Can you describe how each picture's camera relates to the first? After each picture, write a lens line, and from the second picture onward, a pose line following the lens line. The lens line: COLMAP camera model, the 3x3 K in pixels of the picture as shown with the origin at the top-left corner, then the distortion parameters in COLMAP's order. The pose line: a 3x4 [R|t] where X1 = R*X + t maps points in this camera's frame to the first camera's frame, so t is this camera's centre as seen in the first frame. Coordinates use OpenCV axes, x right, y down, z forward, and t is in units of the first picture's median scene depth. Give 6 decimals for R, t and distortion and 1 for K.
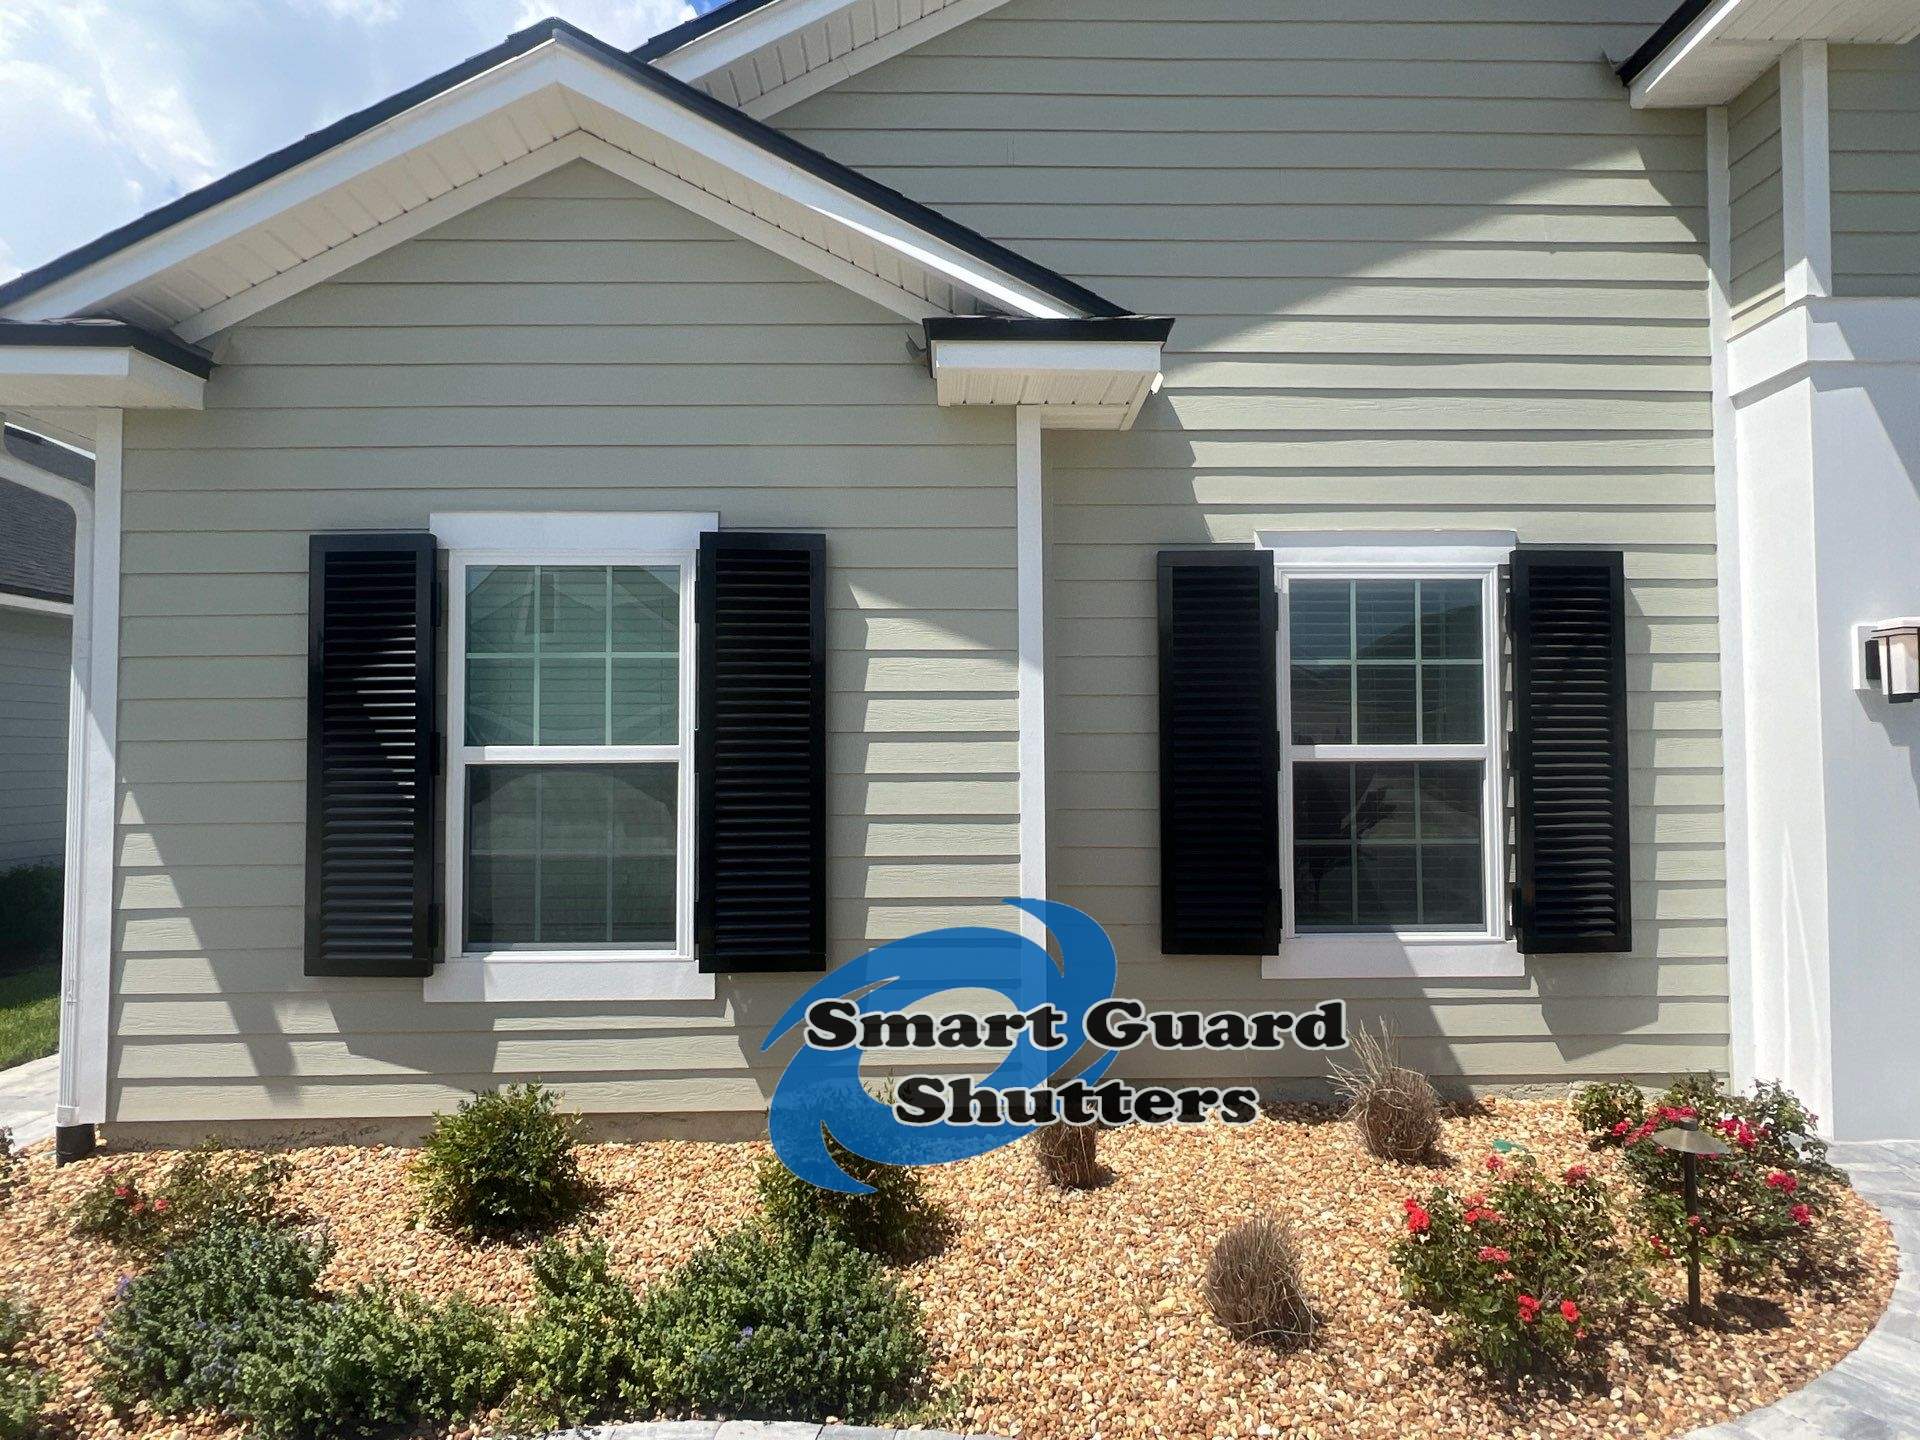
lens RADIAL K [[913.6, 0, 959.6], [0, 913.6, 712.1], [0, 0, 1]] dist [-0.009987, -0.000299]
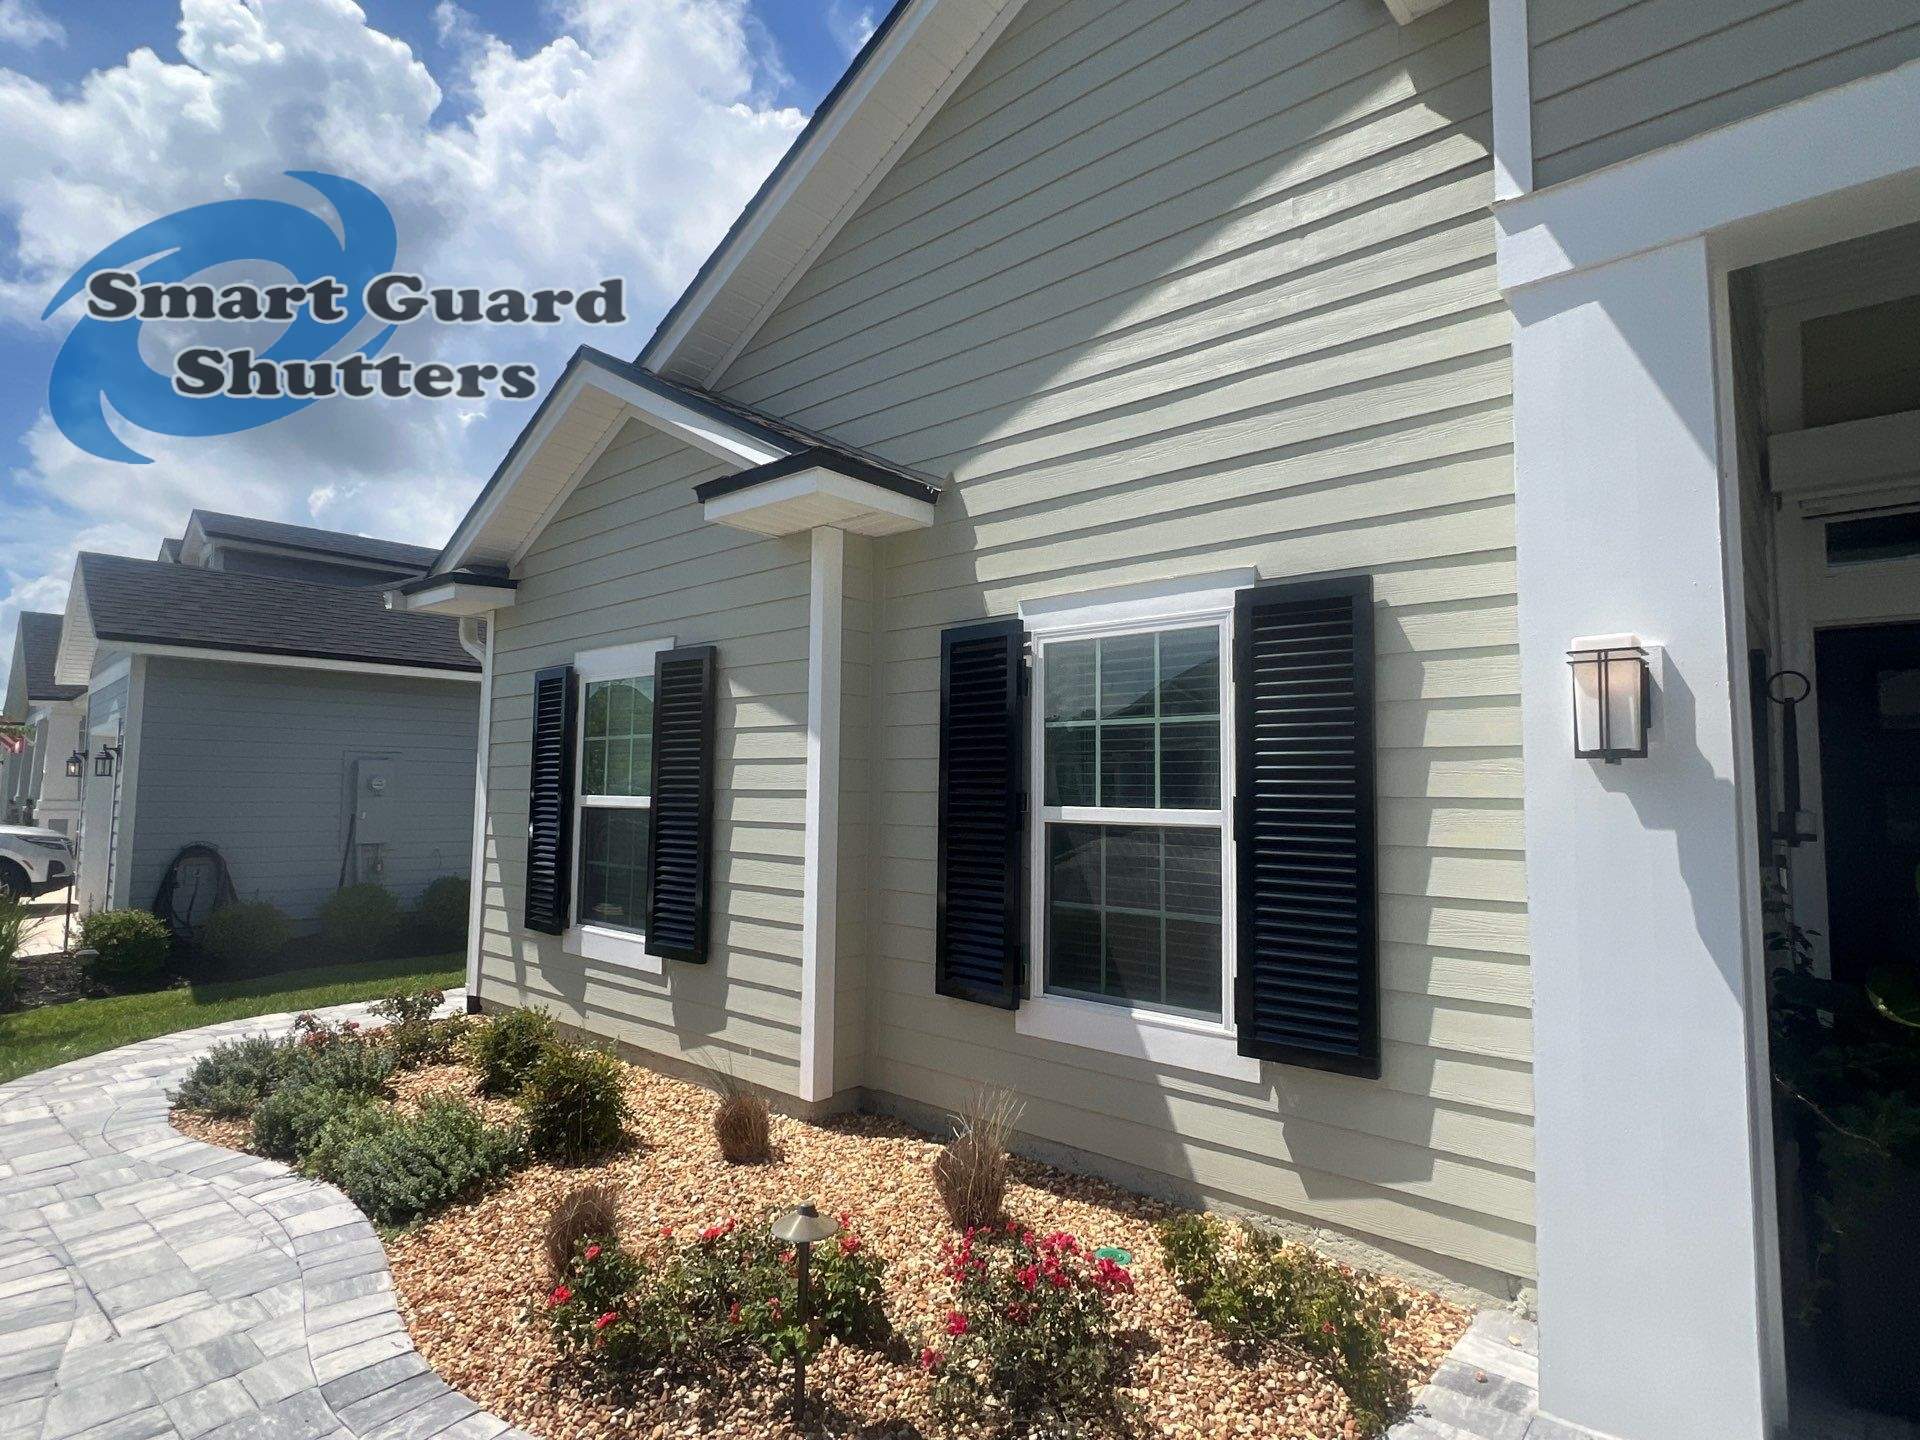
lens RADIAL K [[997.6, 0, 965.9], [0, 997.6, 726.0], [0, 0, 1]] dist [-0.000515, -0.000496]
pose [[0.753757, -0.032250, -0.656362, 1.033264], [-0.000718, 0.998754, -0.049897, 0.002318], [0.657153, 0.038082, 0.752795, 0.100939]]
